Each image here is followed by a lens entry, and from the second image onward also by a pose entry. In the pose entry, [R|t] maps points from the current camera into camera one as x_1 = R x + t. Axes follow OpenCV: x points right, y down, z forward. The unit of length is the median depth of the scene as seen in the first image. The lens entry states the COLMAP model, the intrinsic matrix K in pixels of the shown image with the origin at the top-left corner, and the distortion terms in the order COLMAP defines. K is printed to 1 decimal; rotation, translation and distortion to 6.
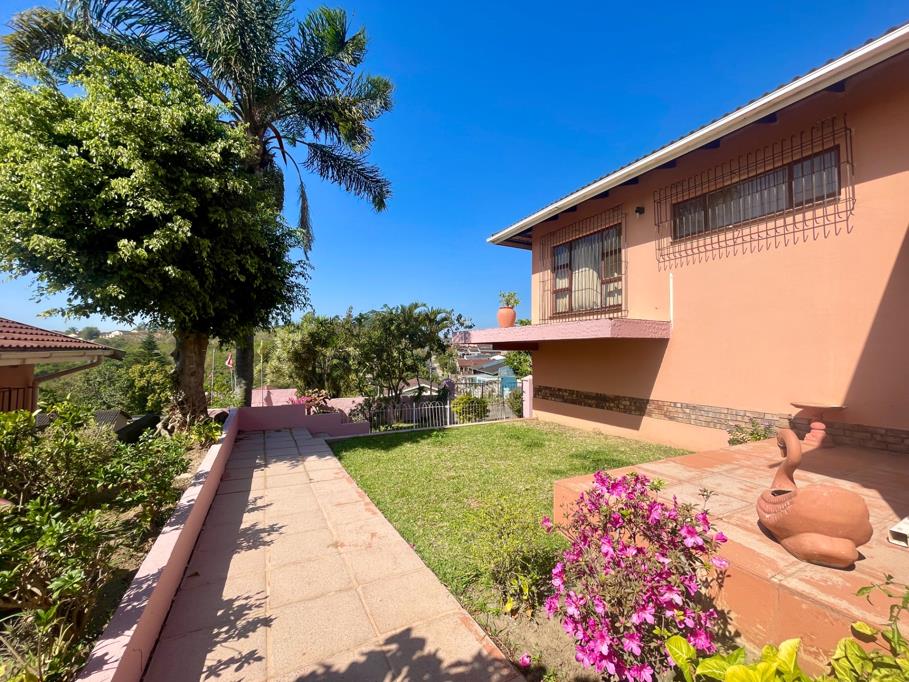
lens RADIAL K [[360.8, 0, 454.5], [0, 360.8, 341.0], [0, 0, 1]] dist [-0.000022, 0.000006]
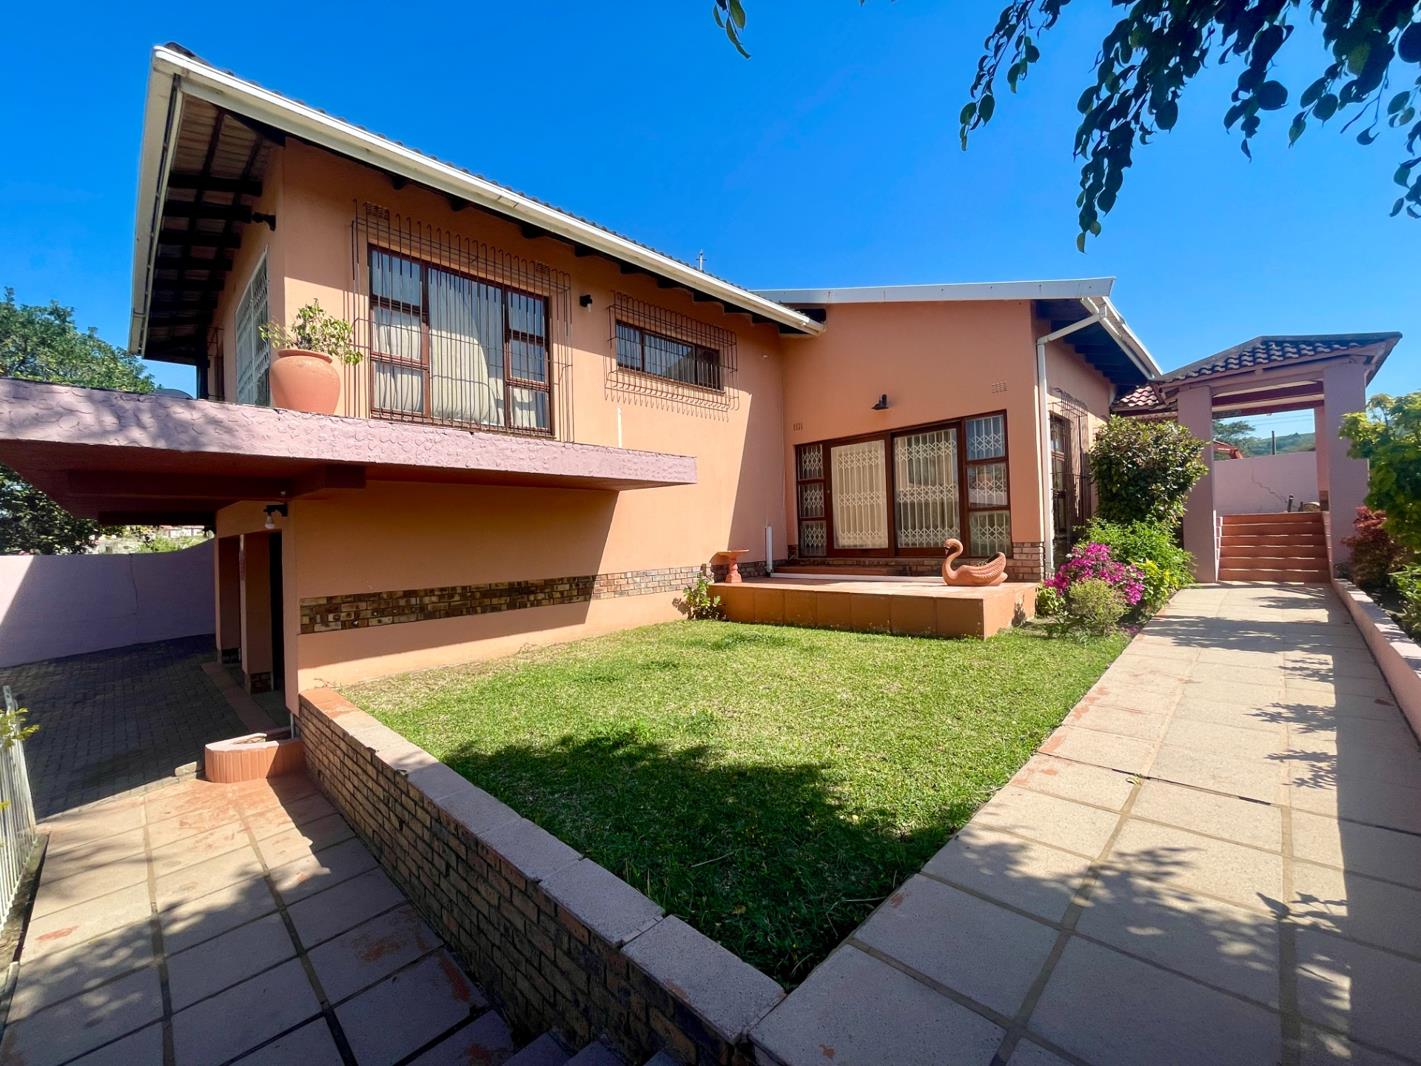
lens RADIAL K [[570.6, 0, 711.2], [0, 570.6, 515.8], [0, 0, 1]] dist [0.025664, -0.000012]
pose [[-0.303503, 0.031028, 0.952325, -0.614029], [-0.010435, 0.999301, -0.035884, 0.086277], [-0.952773, -0.020829, -0.302967, 1.157432]]
